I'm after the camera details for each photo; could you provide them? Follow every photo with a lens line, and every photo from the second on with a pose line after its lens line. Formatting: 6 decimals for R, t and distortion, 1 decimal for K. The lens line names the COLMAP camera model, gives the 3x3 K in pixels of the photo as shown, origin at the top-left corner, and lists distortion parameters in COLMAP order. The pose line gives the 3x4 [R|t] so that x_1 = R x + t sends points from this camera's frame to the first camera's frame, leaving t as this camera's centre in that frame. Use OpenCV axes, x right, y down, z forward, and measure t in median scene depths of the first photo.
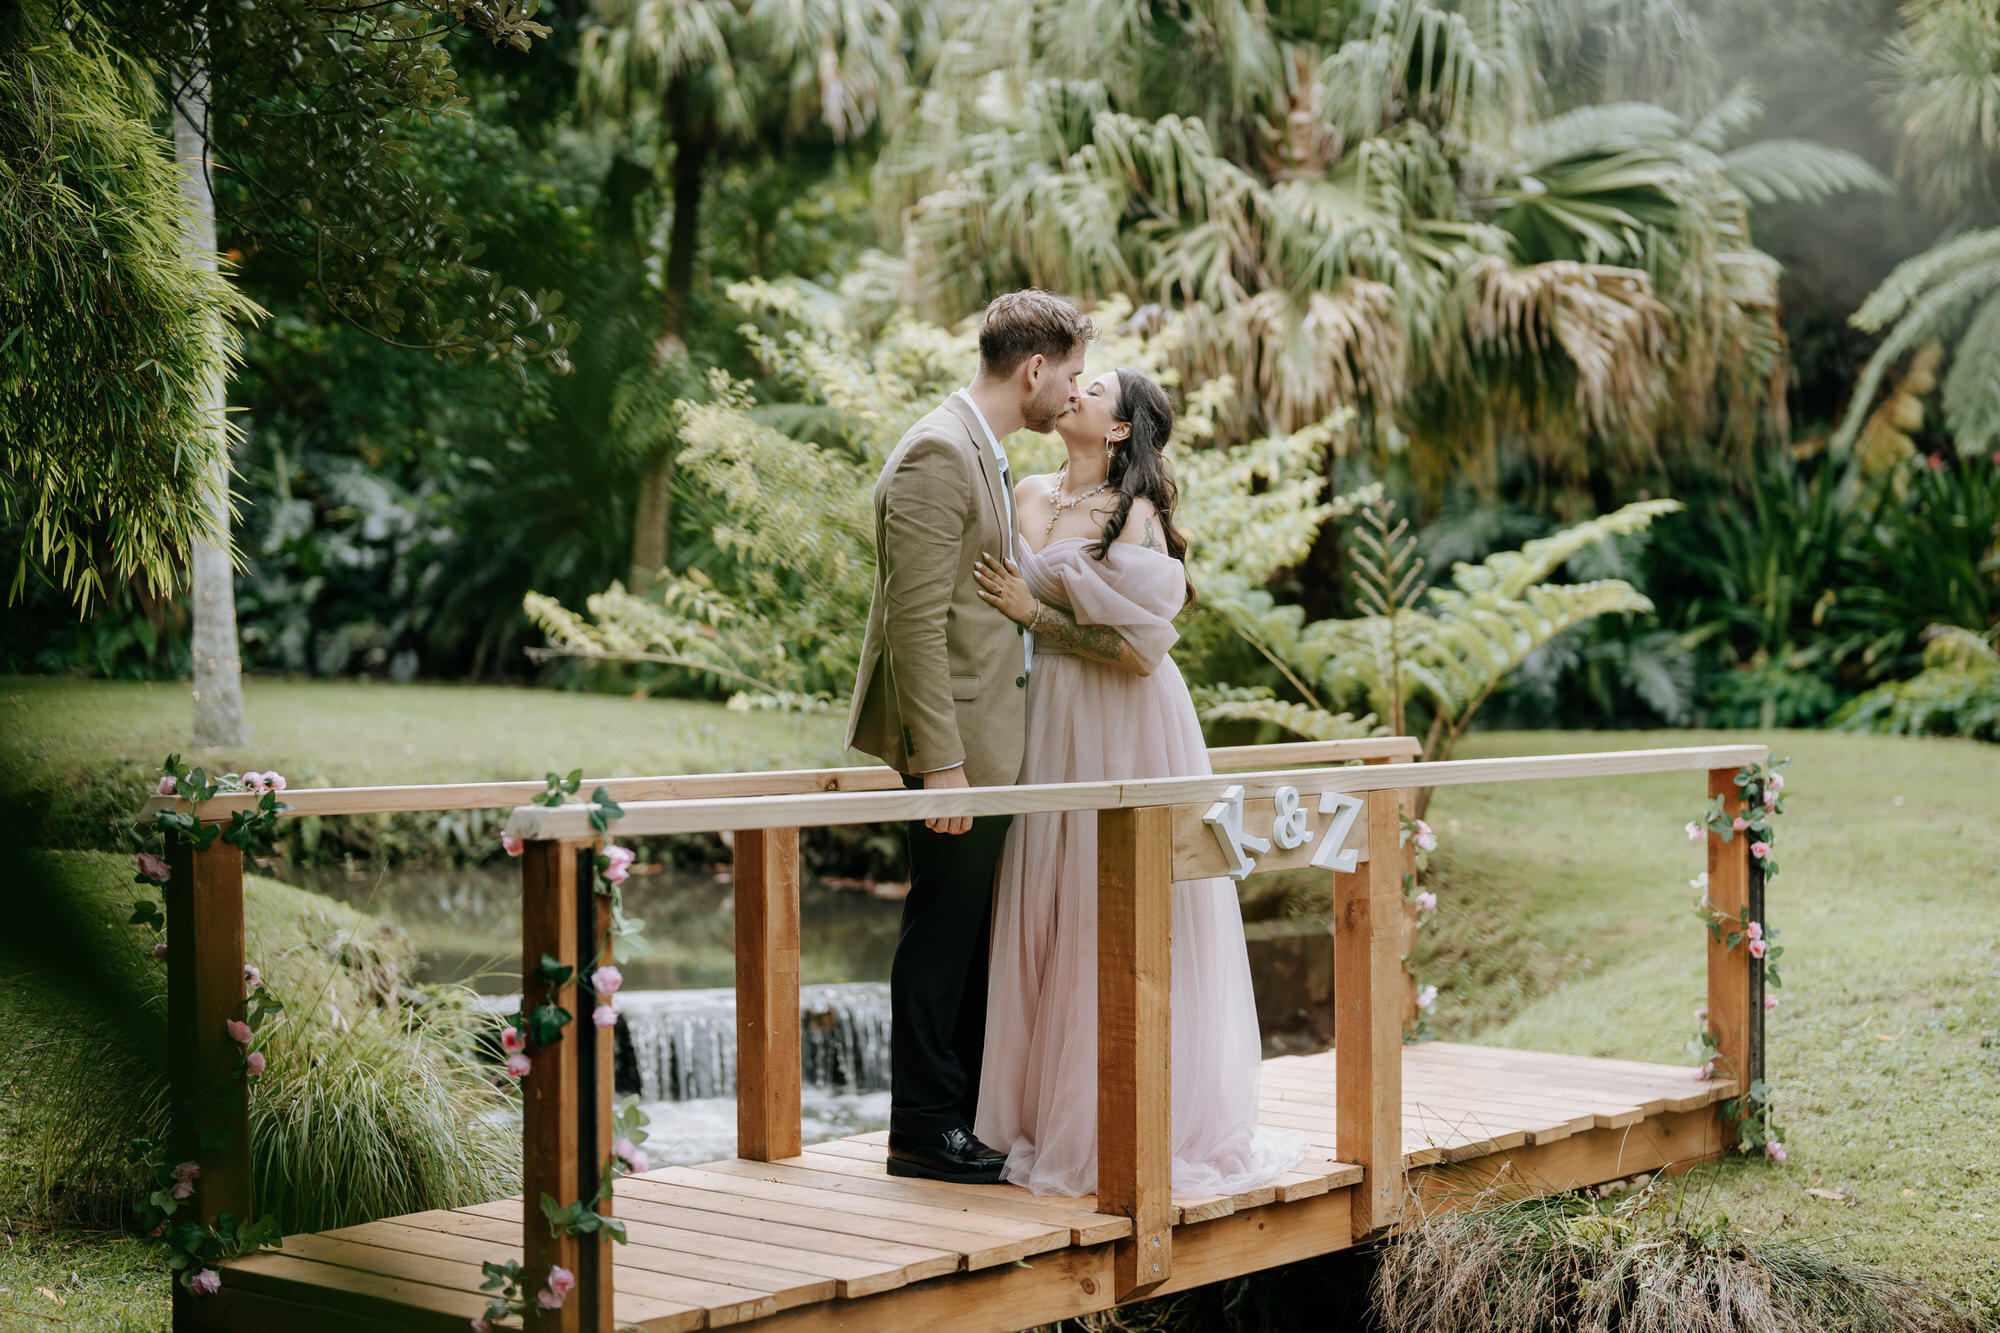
lens RADIAL K [[3068.1, 0, 1000.0], [0, 3068.1, 666.5], [0, 0, 1]] dist [-0.196407, 1.356189]
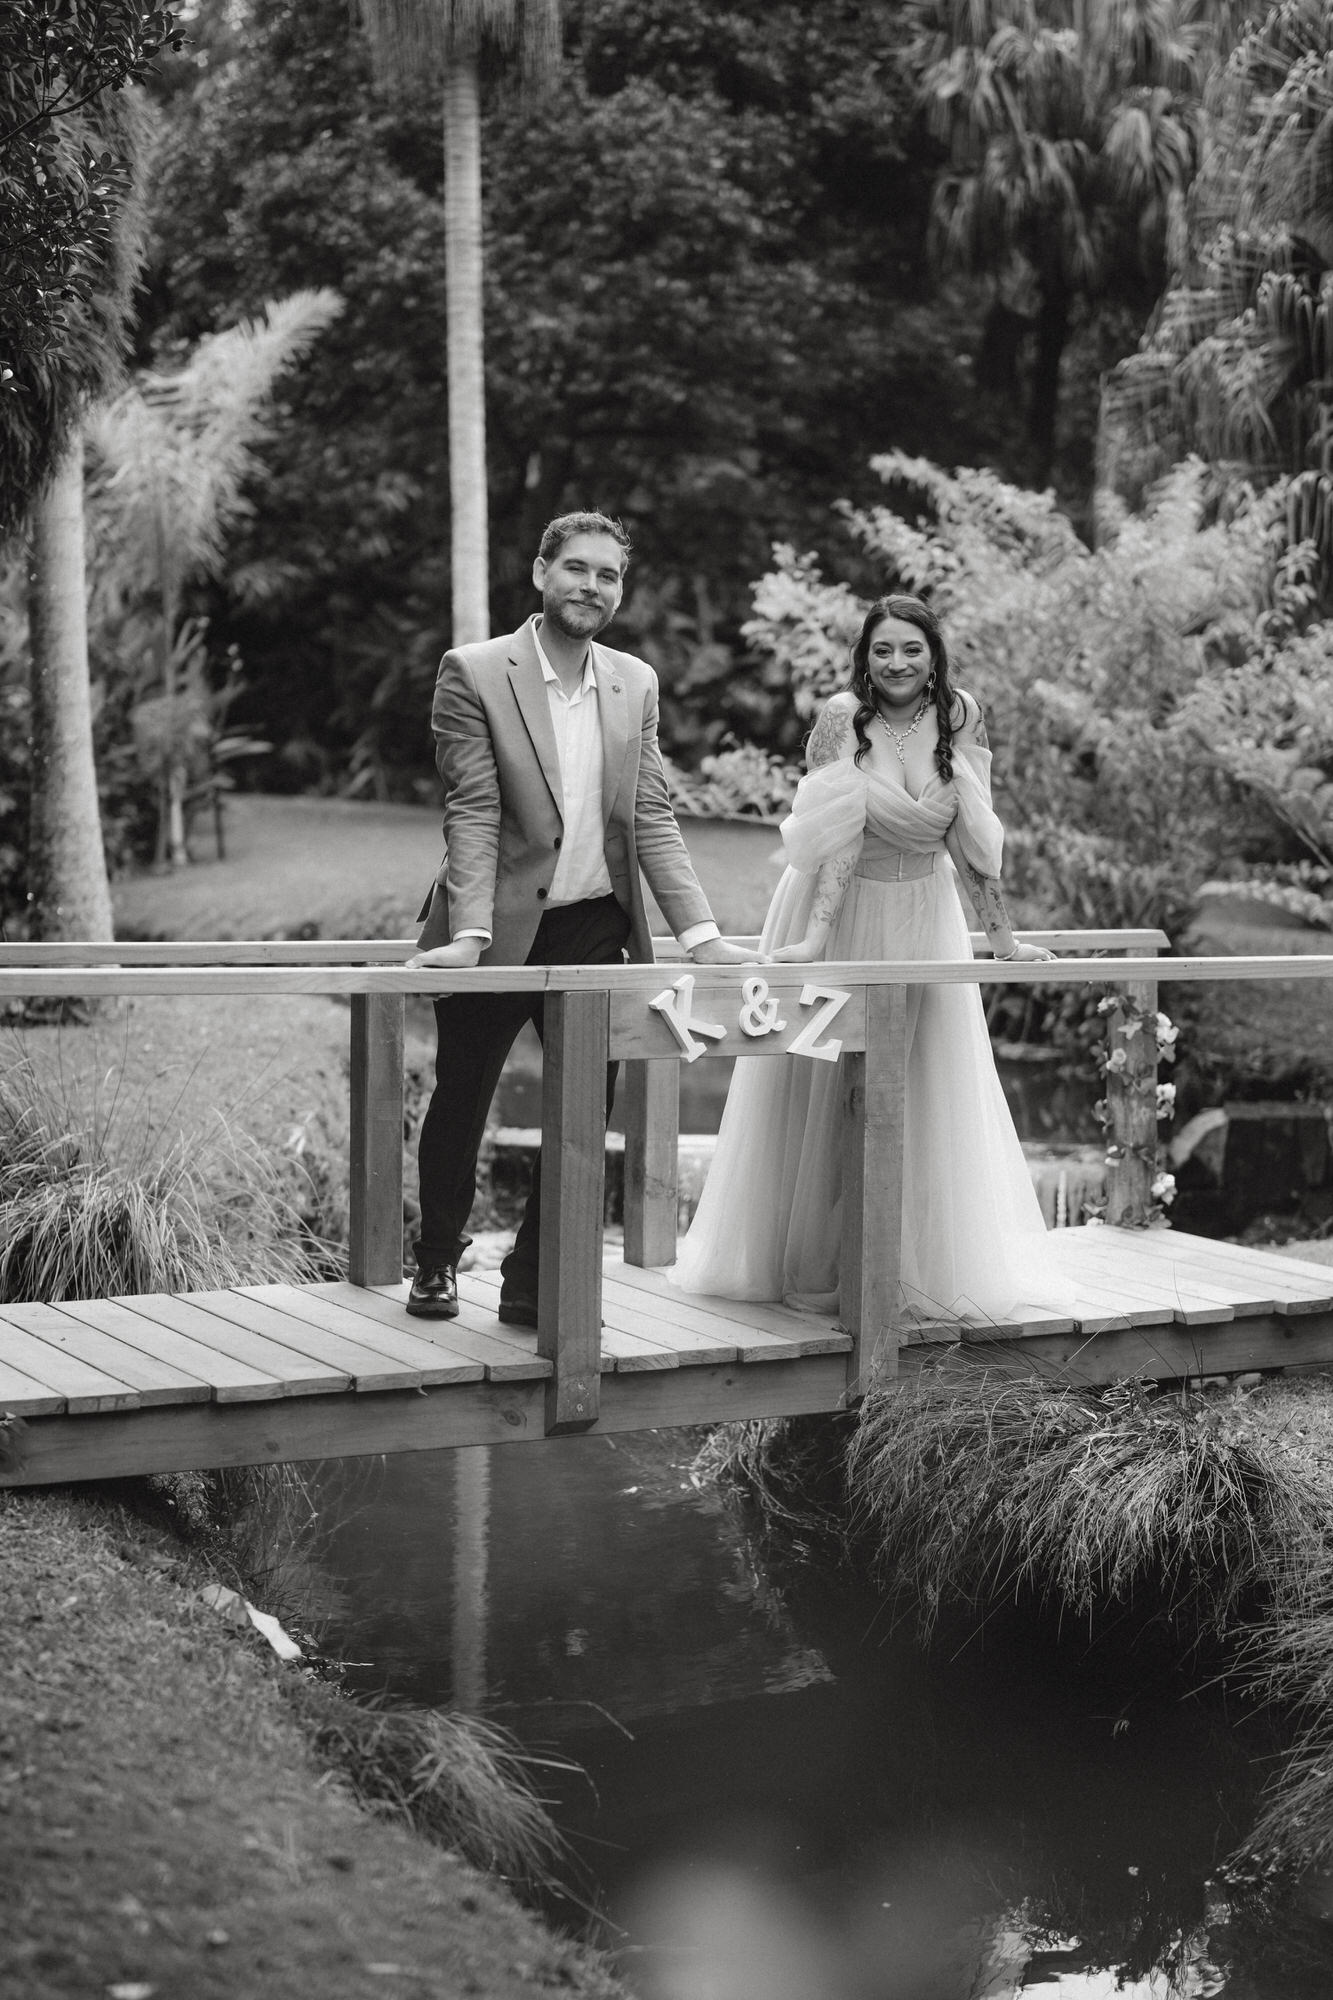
lens RADIAL K [[3068.1, 0, 666.9], [0, 3068.1, 1167.0], [0, 0, 1]] dist [-0.196407, 1.356189]
pose [[0.938069, 0.068897, -0.339530, 0.247062], [-0.027325, 0.991687, 0.125737, -0.016632], [0.345370, -0.108672, 0.932153, -0.009405]]
